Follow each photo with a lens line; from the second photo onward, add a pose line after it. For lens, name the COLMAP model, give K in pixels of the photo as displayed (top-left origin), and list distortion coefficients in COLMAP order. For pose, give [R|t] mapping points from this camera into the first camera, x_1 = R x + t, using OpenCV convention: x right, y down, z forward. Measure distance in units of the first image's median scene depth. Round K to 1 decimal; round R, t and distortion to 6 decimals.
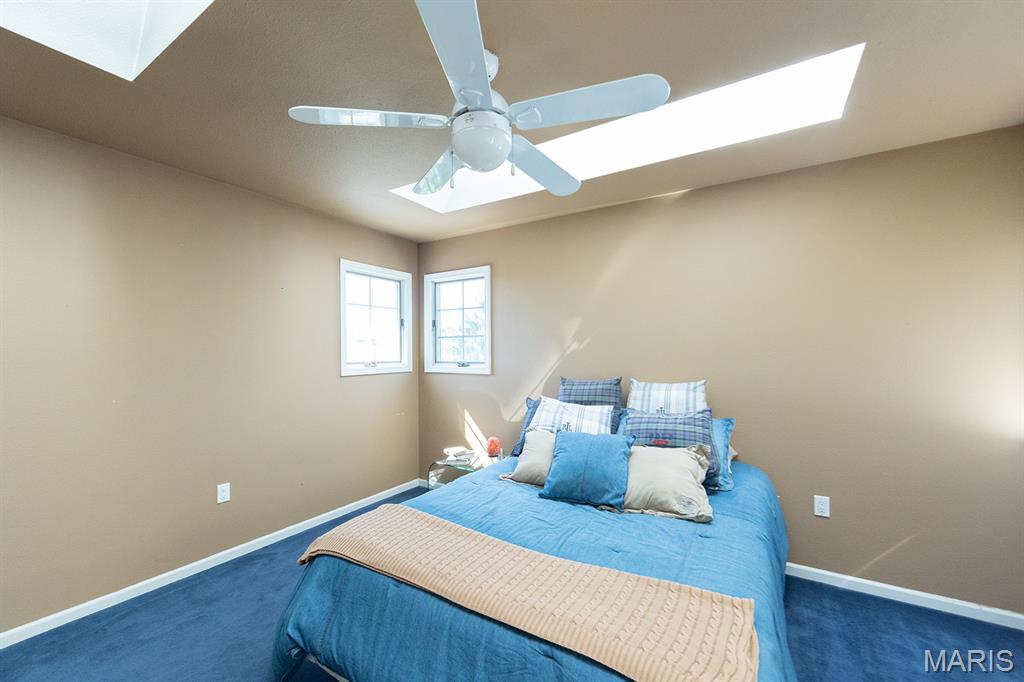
lens RADIAL K [[403.7, 0, 510.6], [0, 403.7, 347.4], [0, 0, 1]] dist [-0.000990, -0.000251]
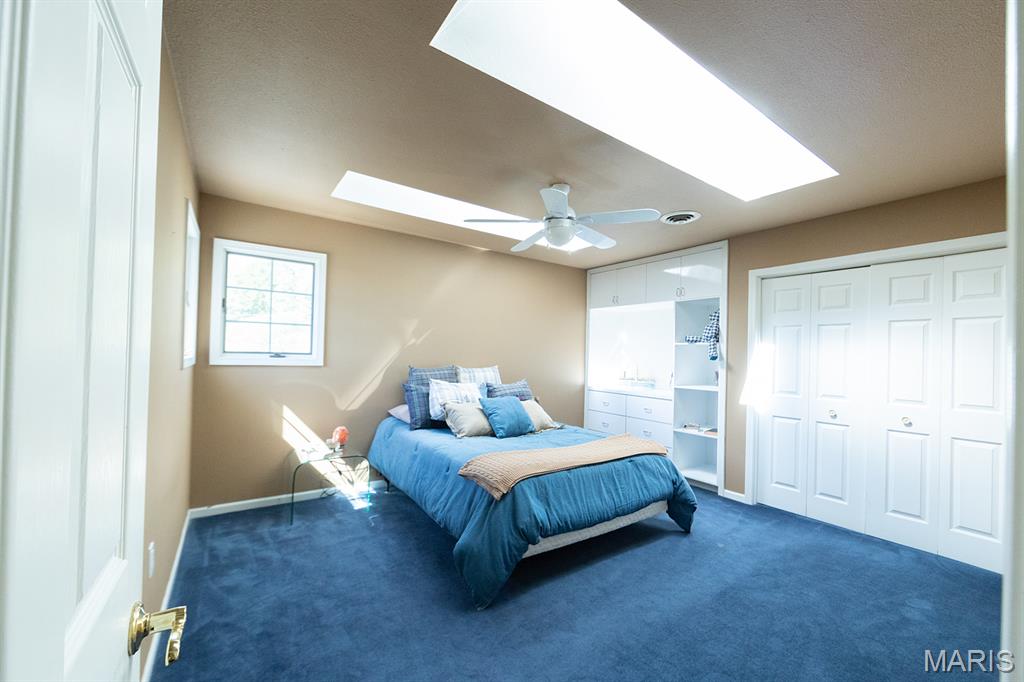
lens RADIAL K [[403.7, 0, 510.6], [0, 403.7, 347.4], [0, 0, 1]] dist [-0.000990, -0.000251]
pose [[0.393916, 0.032508, 0.918571, -0.788267], [-0.032677, 0.999238, -0.021349, 0.029653], [-0.918565, -0.021606, 0.394678, 0.204398]]
